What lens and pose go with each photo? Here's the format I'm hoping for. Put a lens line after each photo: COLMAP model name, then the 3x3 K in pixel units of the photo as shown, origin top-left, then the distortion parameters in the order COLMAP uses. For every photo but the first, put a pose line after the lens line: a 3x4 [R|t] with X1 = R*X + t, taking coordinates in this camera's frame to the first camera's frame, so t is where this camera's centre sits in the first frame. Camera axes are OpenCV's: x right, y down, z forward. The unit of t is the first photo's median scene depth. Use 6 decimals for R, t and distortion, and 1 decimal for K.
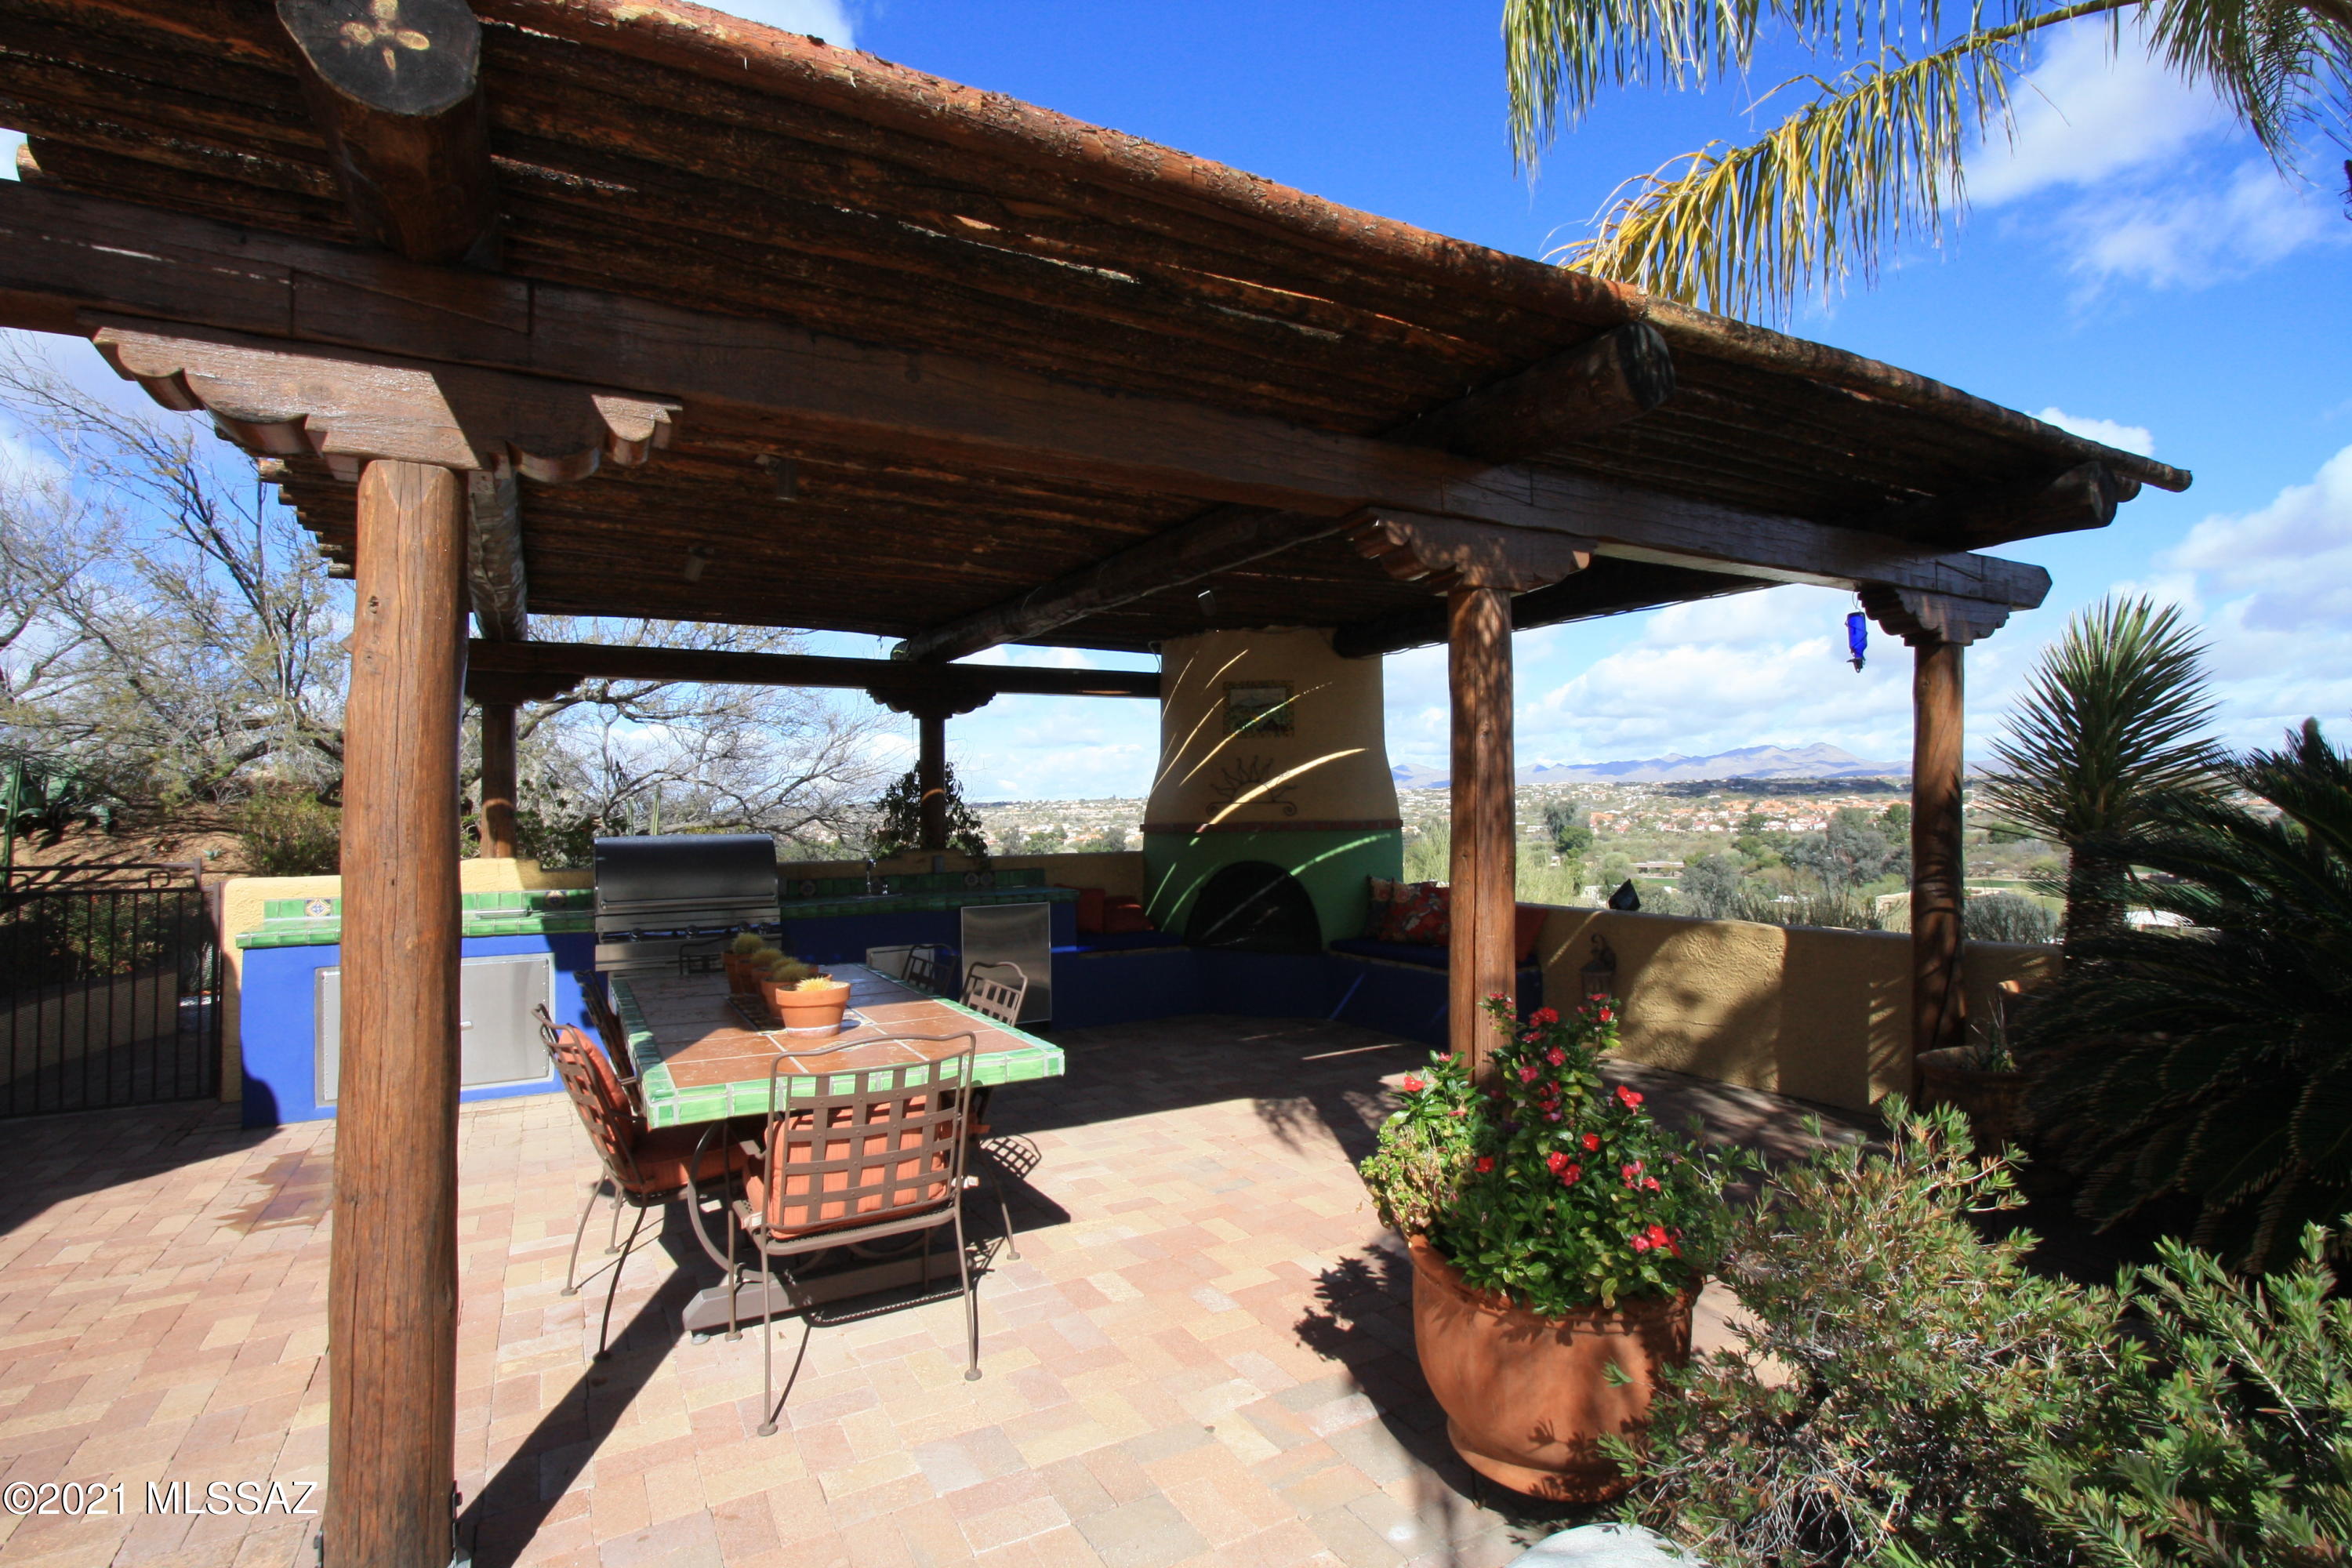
lens RADIAL K [[1130.4, 0, 1176.0], [0, 1130.4, 784.0], [0, 0, 1]] dist [-0.013880, 0.000606]
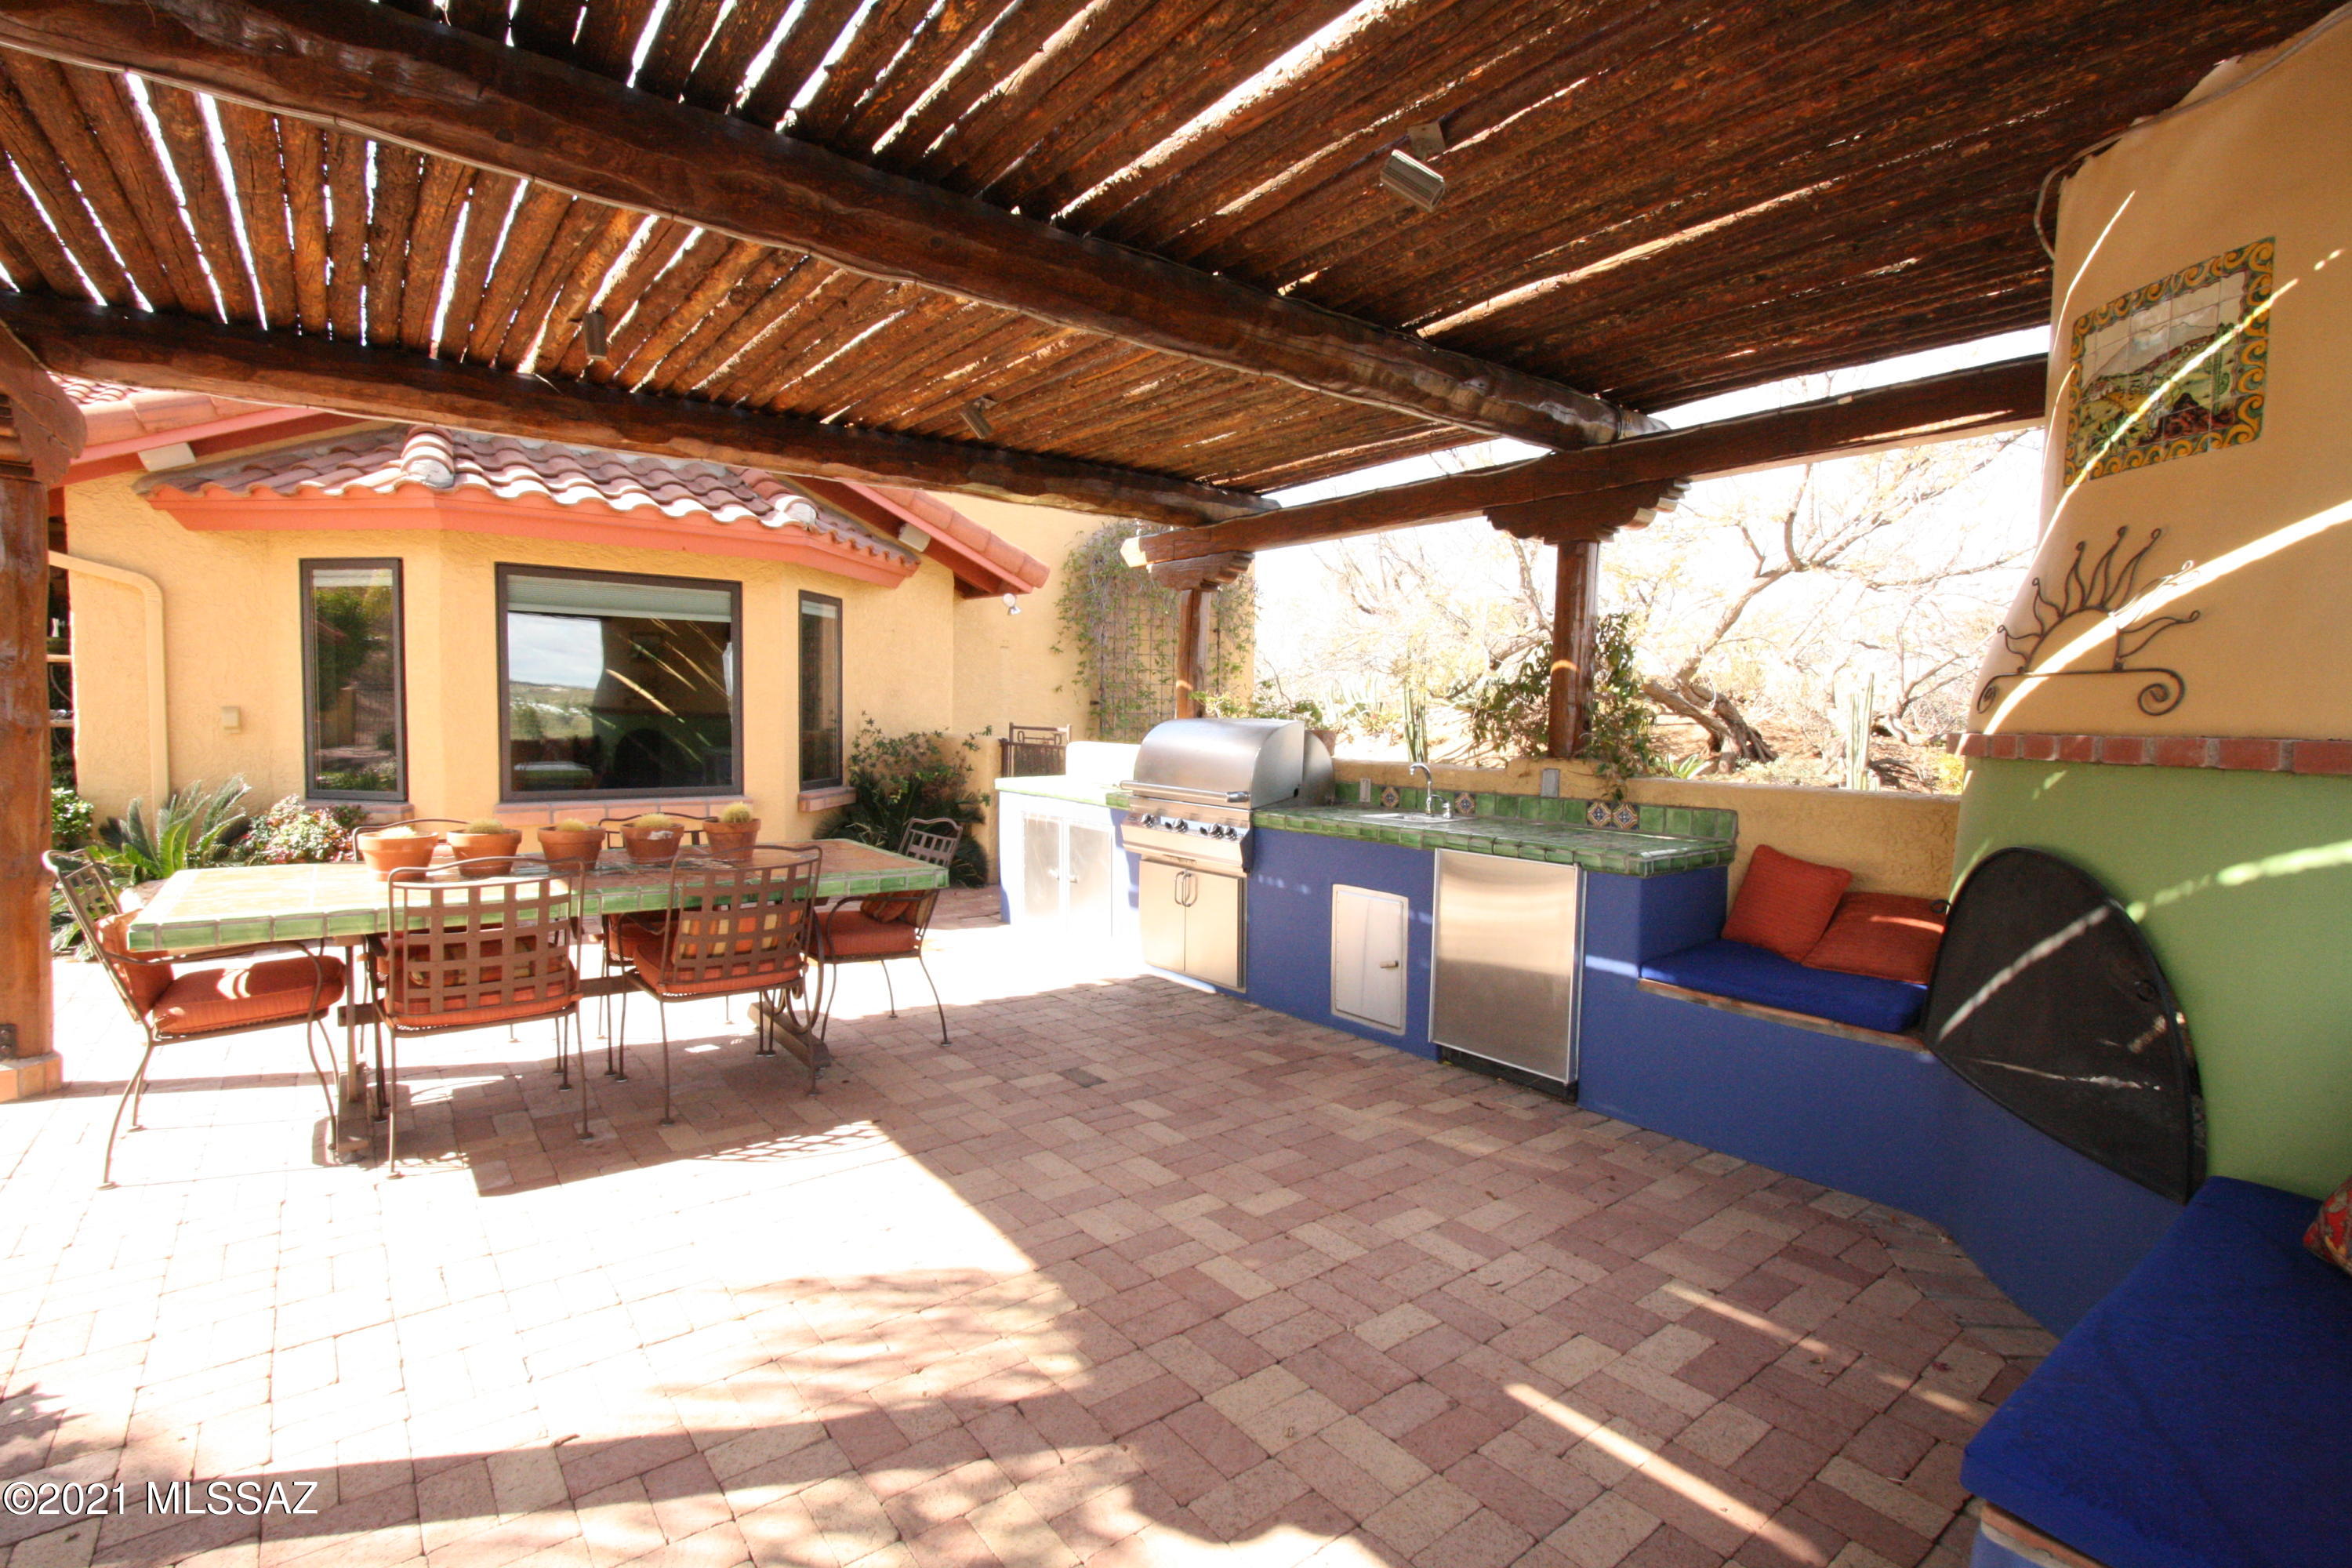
lens RADIAL K [[1130.4, 0, 1176.0], [0, 1130.4, 784.0], [0, 0, 1]] dist [-0.013880, 0.000606]
pose [[0.122900, 0.077738, -0.989370, 0.579659], [-0.003692, 0.996956, 0.077876, 0.038691], [0.992412, -0.005919, 0.122813, 1.142077]]
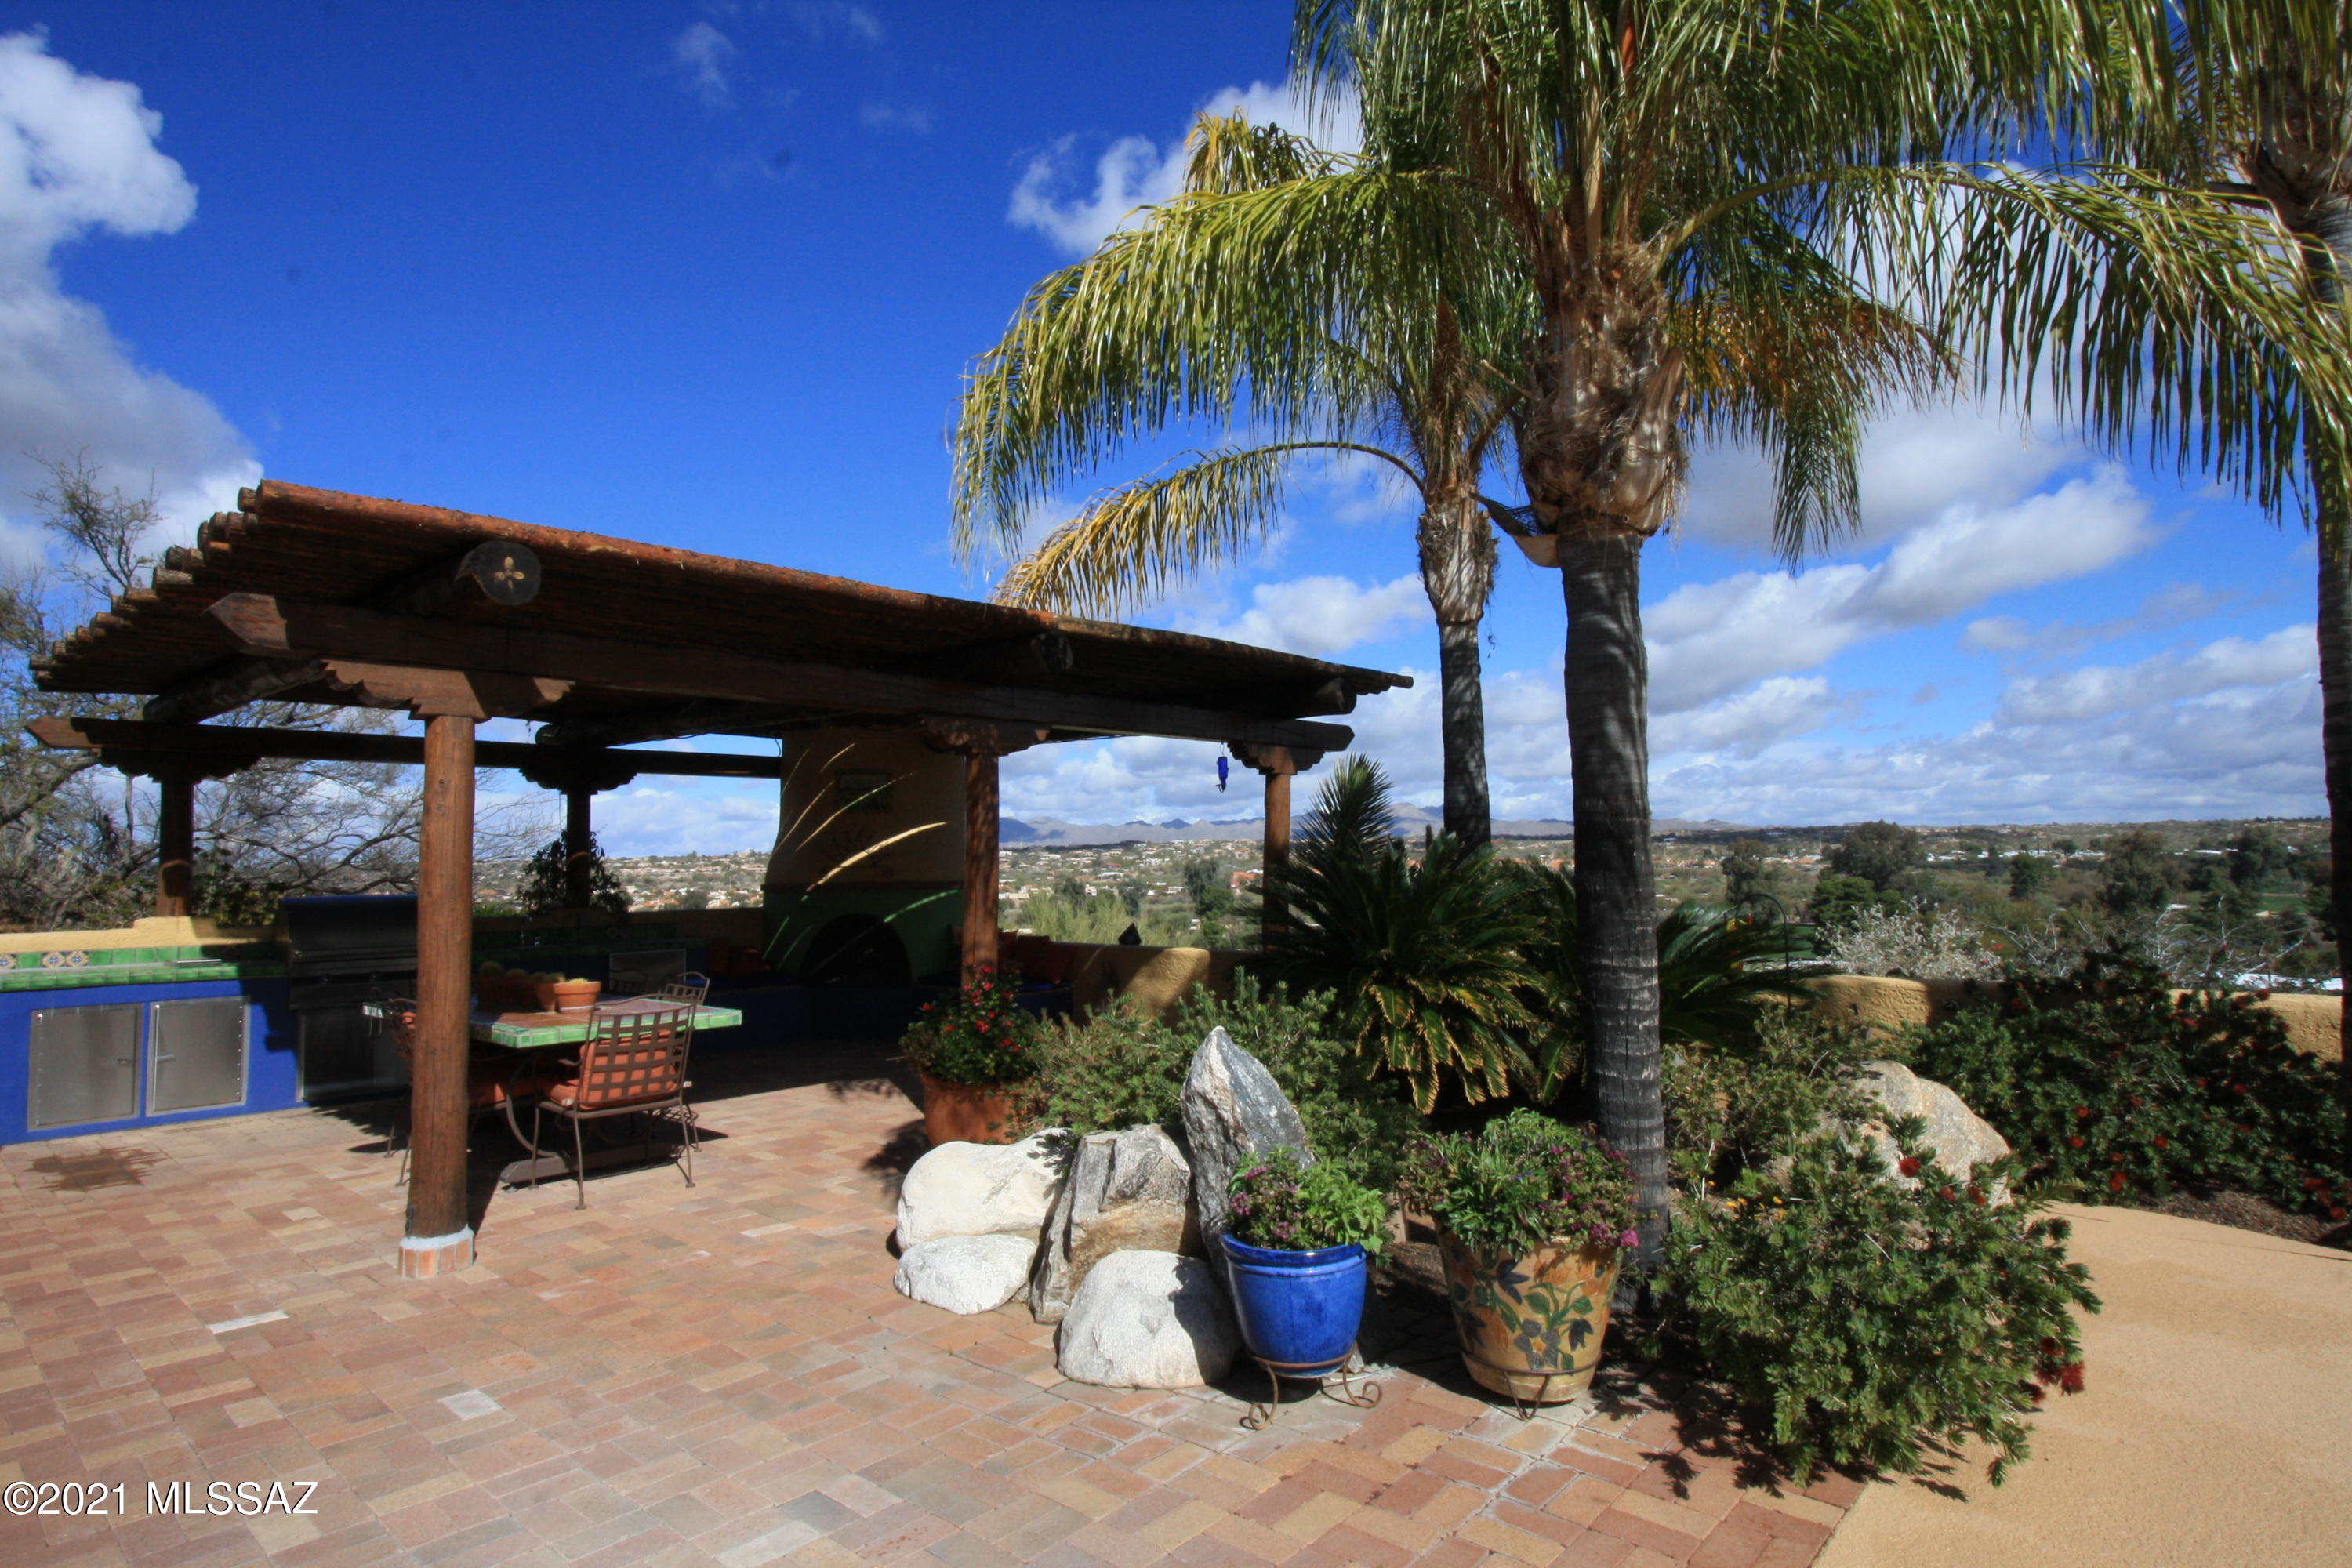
lens RADIAL K [[1250.8, 0, 1160.6], [0, 1250.8, 767.3], [0, 0, 1]] dist [-0.025237, 0.013830]
pose [[0.954781, 0.022248, 0.296477, -0.037073], [-0.005135, 0.998281, -0.058377, -0.022613], [-0.297266, 0.054215, 0.953254, -0.684882]]
